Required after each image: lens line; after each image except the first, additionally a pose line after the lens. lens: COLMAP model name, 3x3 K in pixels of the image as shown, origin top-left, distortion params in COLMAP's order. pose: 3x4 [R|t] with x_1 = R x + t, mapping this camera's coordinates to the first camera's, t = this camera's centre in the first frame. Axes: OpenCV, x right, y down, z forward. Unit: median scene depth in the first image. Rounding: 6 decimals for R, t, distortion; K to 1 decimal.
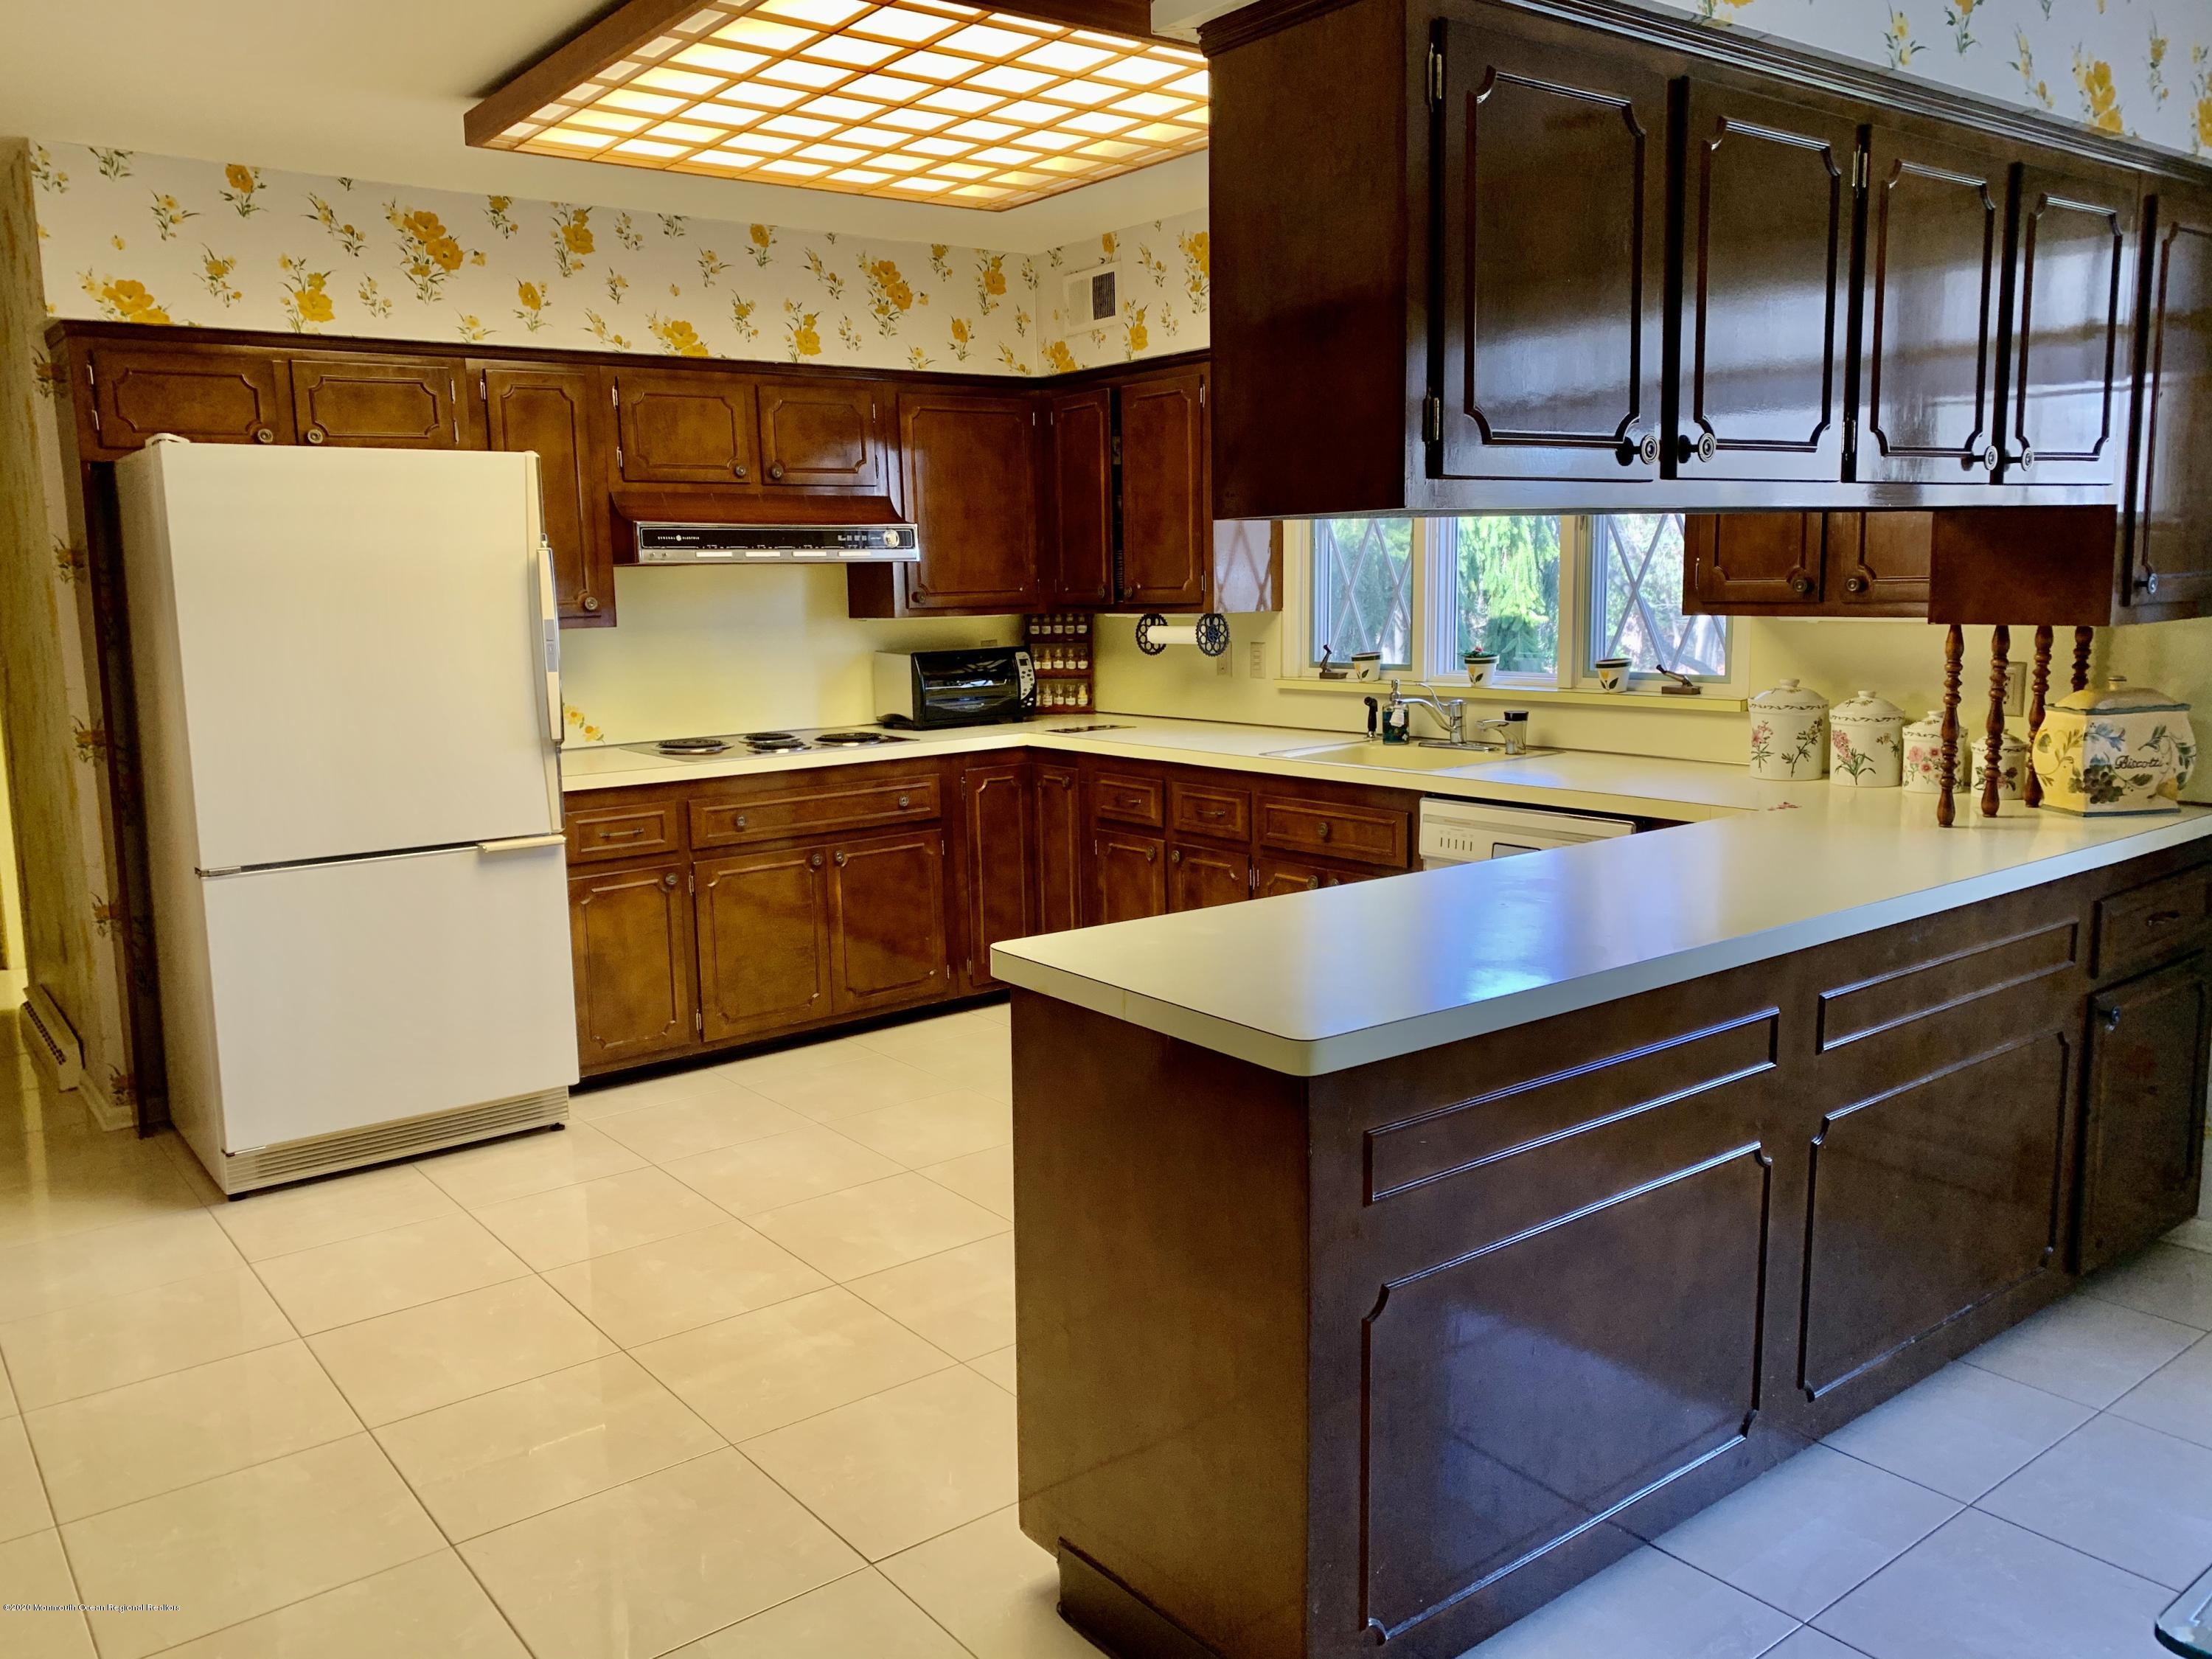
lens RADIAL K [[1730.9, 0, 1114.3], [0, 1730.9, 814.5], [0, 0, 1]] dist [0.017084, -0.018777]
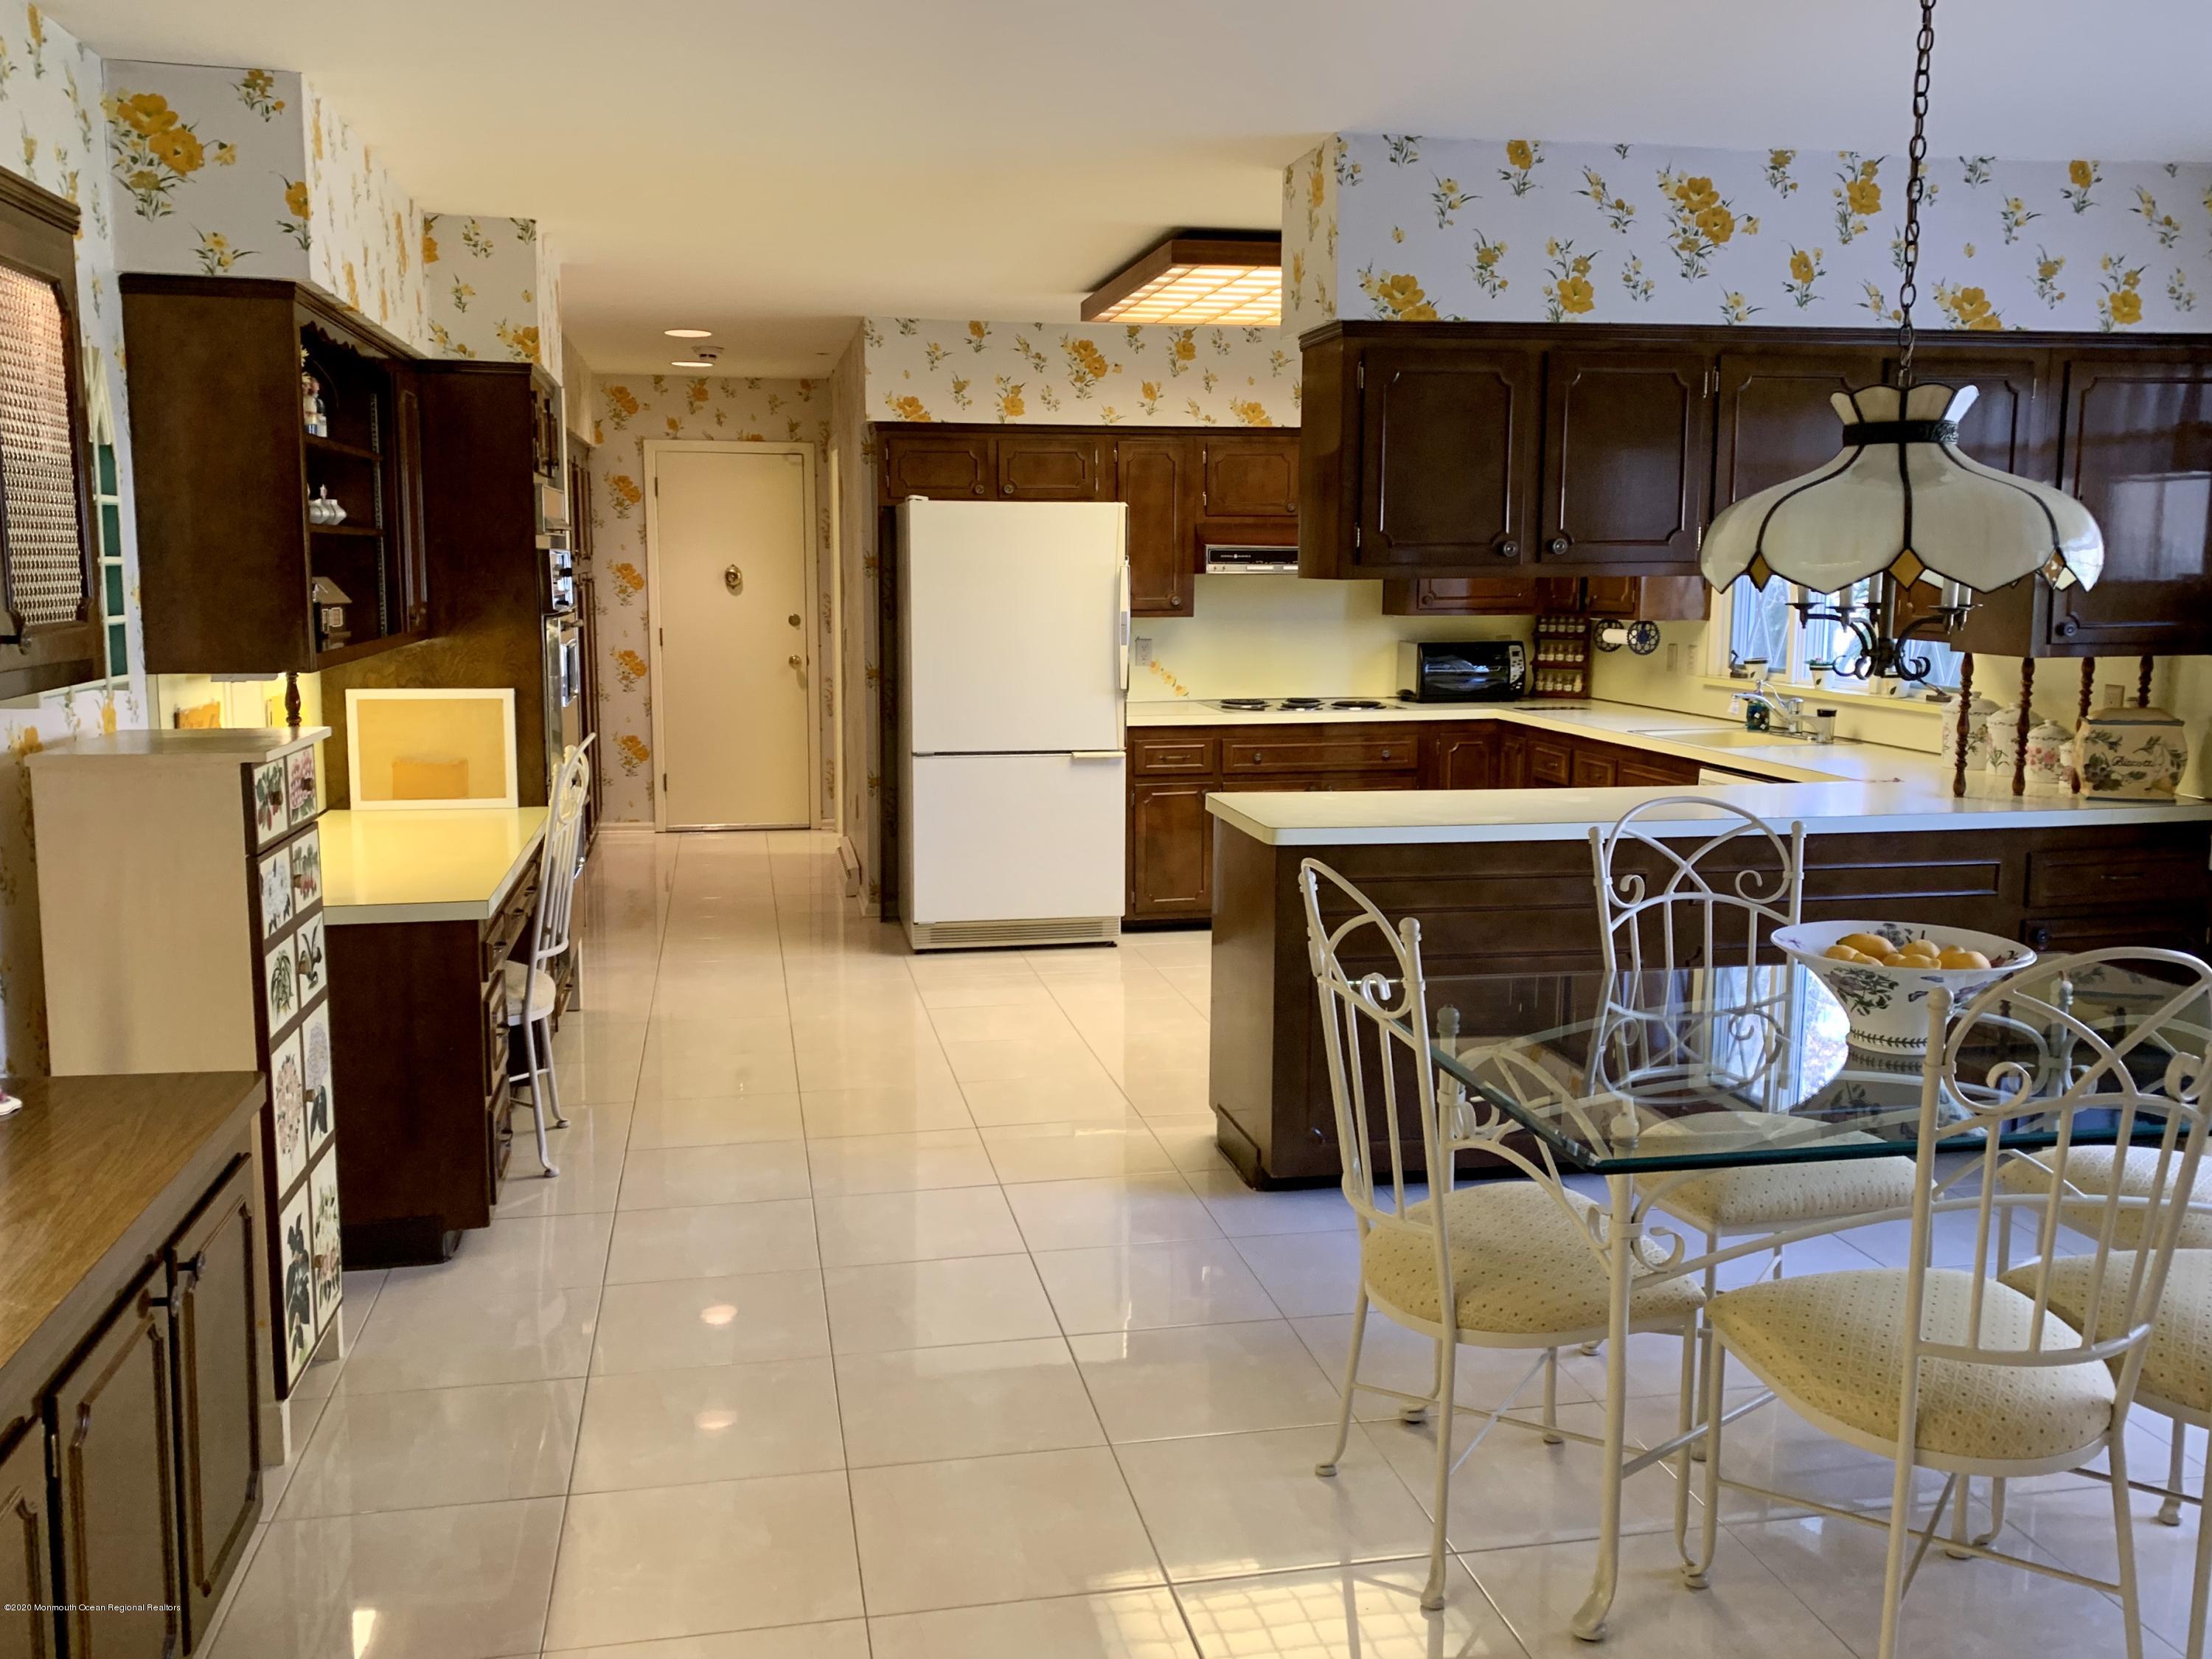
lens RADIAL K [[1884.9, 0, 1098.1], [0, 1884.9, 826.1], [0, 0, 1]] dist [0.069975, 0.000421]
pose [[0.892087, 0.085999, -0.443604, 0.366503], [-0.082203, 0.996227, 0.027824, 0.029067], [0.444323, 0.011644, 0.895791, -0.454553]]
